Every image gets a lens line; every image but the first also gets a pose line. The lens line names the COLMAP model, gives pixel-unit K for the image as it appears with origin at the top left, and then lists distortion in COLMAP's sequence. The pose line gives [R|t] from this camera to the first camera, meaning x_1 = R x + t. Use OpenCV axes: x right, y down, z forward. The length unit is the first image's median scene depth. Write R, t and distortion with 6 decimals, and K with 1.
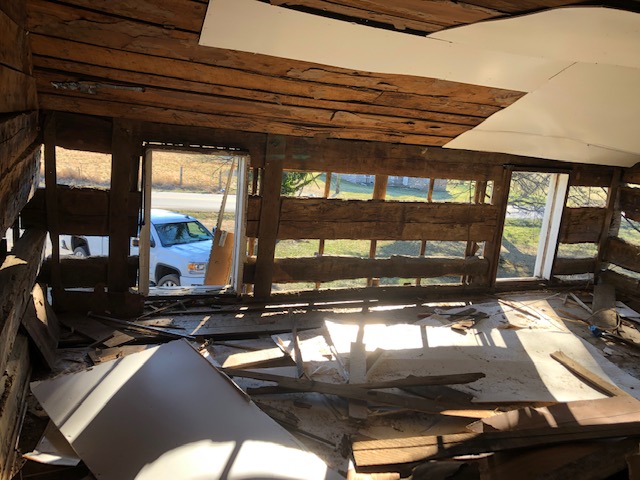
lens RADIAL K [[531.5, 0, 320.0], [0, 531.5, 240.0], [0, 0, 1]] dist [0.062882, -0.002910]
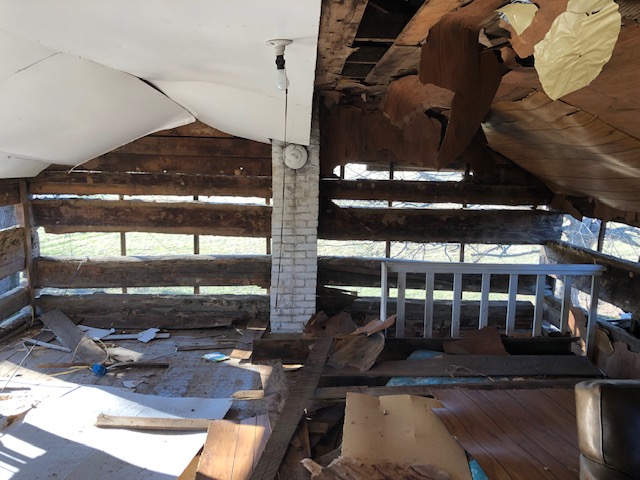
lens RADIAL K [[531.5, 0, 320.0], [0, 531.5, 240.0], [0, 0, 1]] dist [0.062882, -0.002910]
pose [[0.350661, -0.240392, 0.905124, -0.092534], [0.232512, 0.958580, 0.164510, -0.087690], [-0.907180, 0.152765, 0.392031, 0.314479]]
